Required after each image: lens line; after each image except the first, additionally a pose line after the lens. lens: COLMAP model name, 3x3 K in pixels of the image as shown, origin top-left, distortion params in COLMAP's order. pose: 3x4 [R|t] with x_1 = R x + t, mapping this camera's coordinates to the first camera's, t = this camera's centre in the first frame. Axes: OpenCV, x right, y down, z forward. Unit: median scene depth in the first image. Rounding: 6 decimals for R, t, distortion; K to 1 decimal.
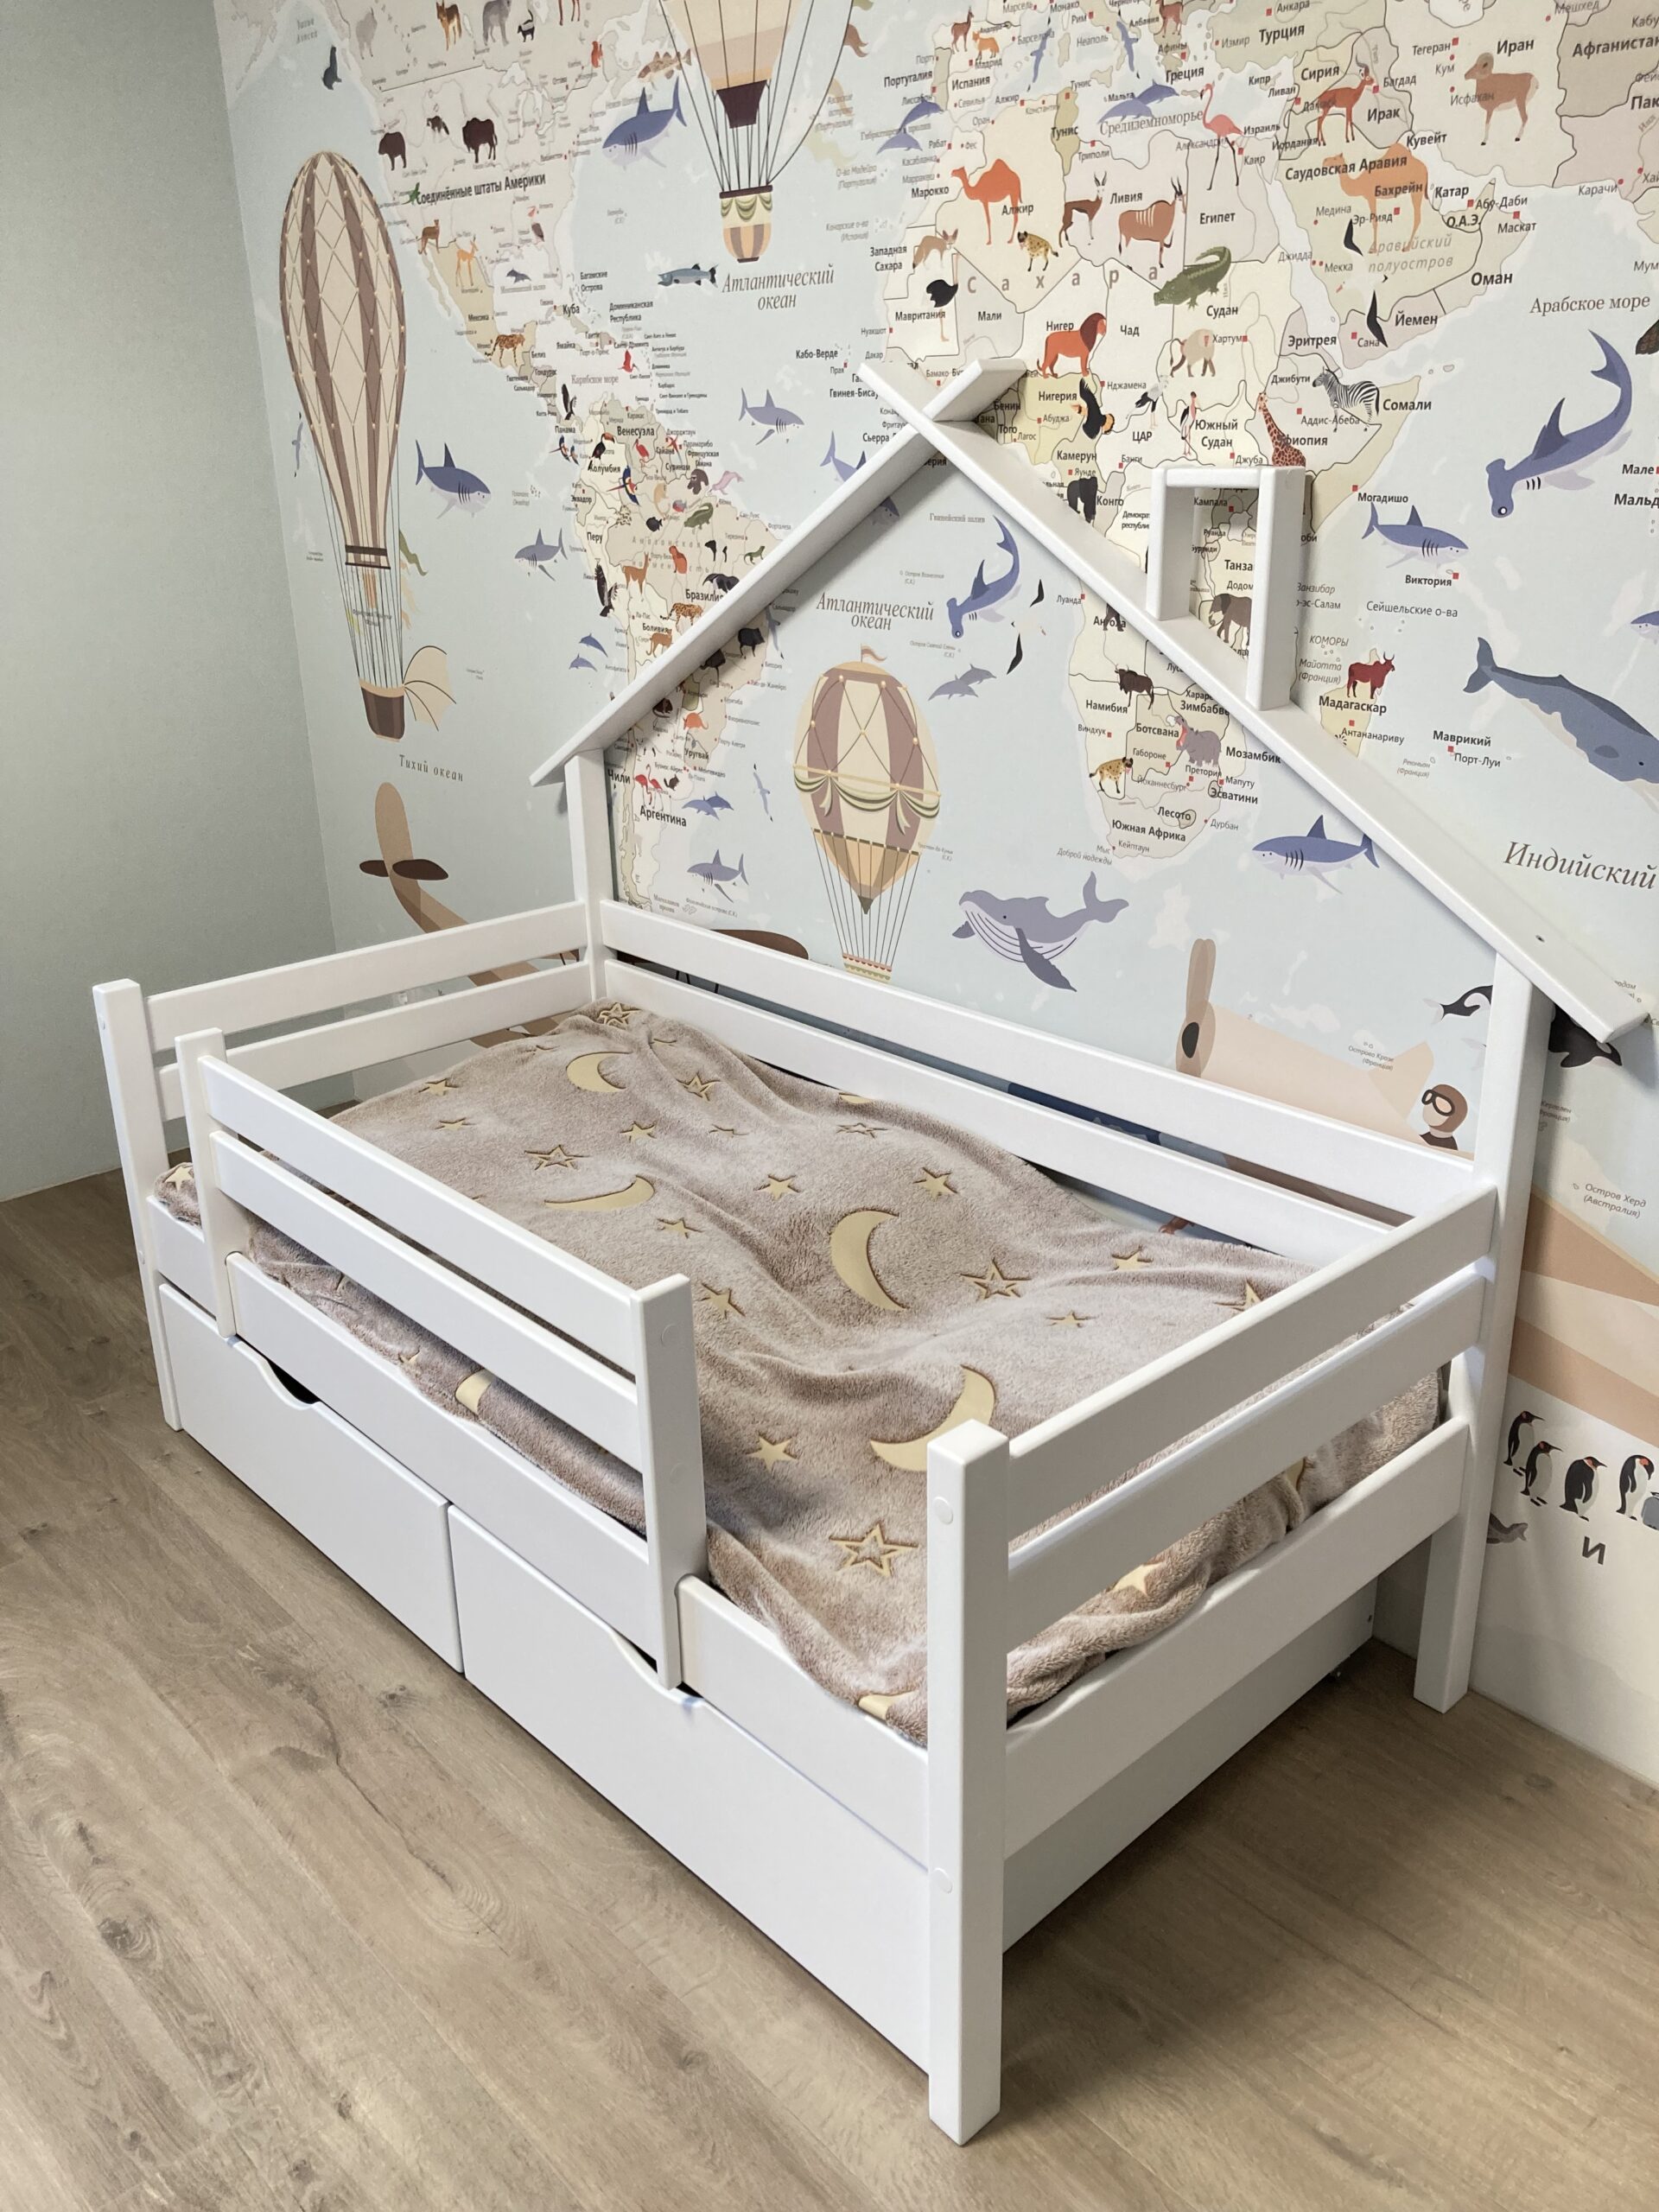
lens RADIAL K [[1809.0, 0, 818.5], [0, 1809.0, 1076.6], [0, 0, 1]] dist [0.037055, -0.027284]
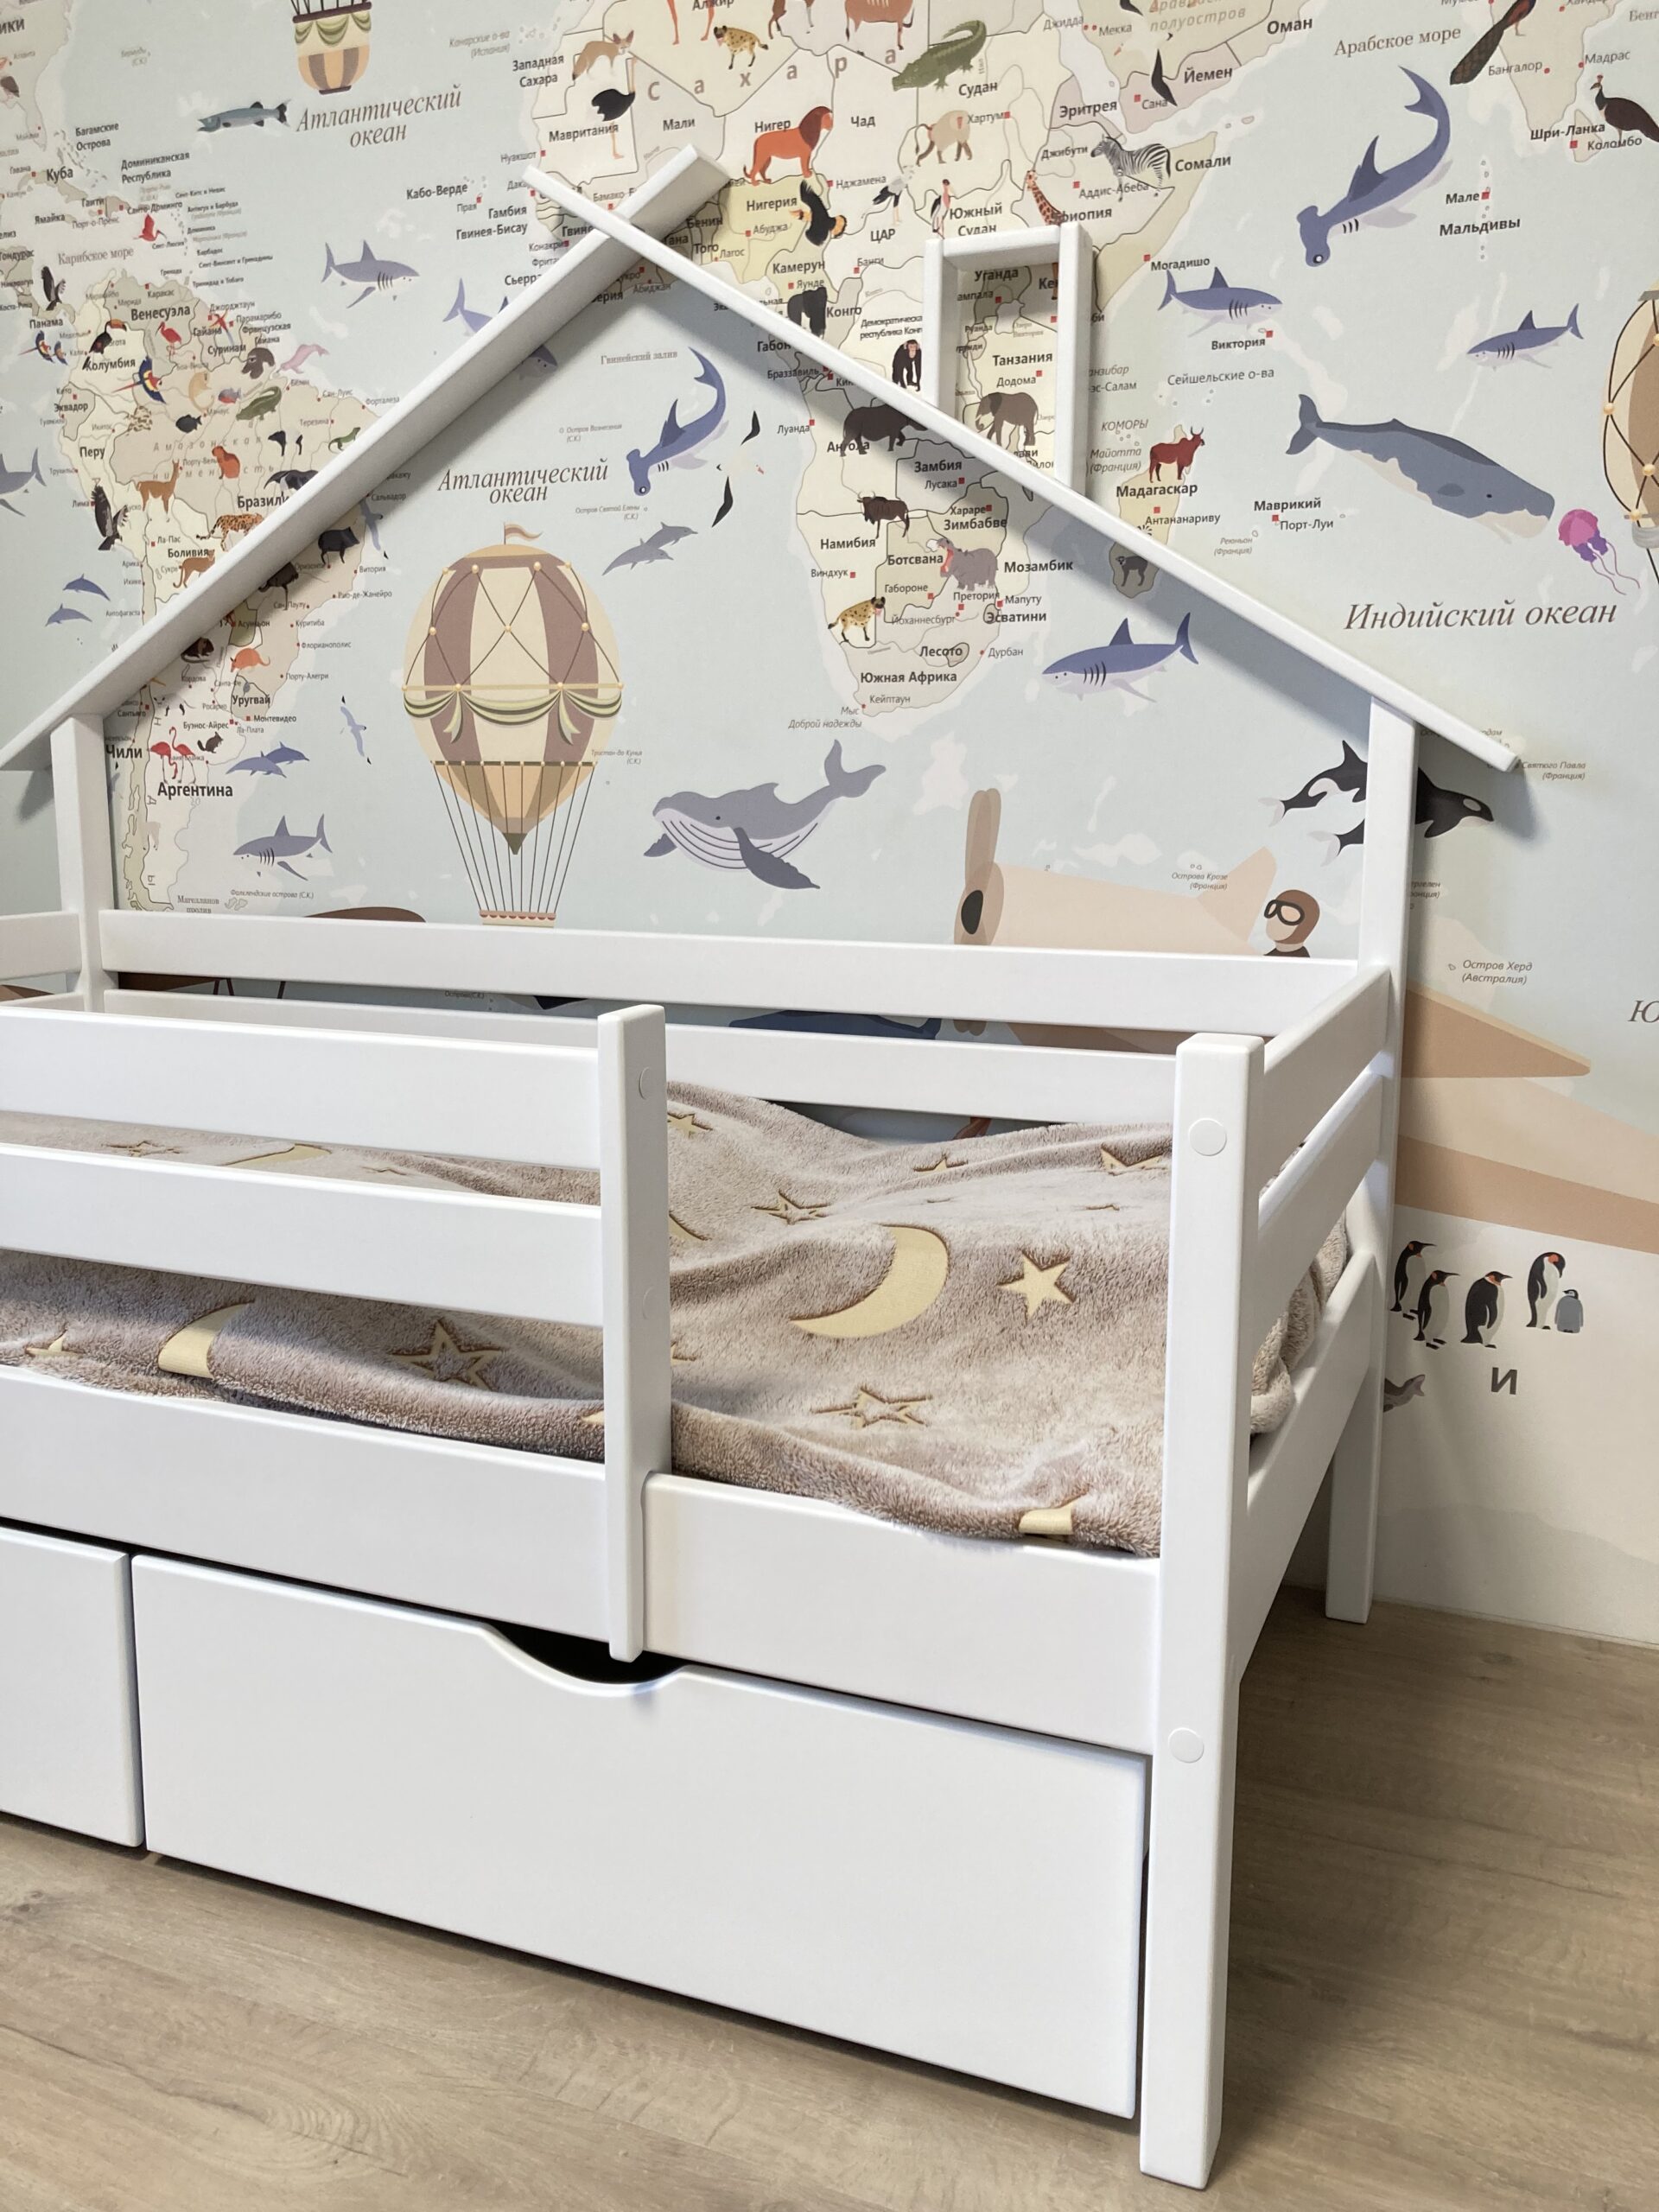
lens RADIAL K [[1809.0, 0, 838.2], [0, 1809.0, 1077.6], [0, 0, 1]] dist [0.037055, -0.027284]
pose [[0.903992, -0.043706, 0.425309, -0.240154], [0.127443, 0.977086, -0.170472, 0.207426], [-0.408113, 0.208308, 0.888848, 0.268917]]
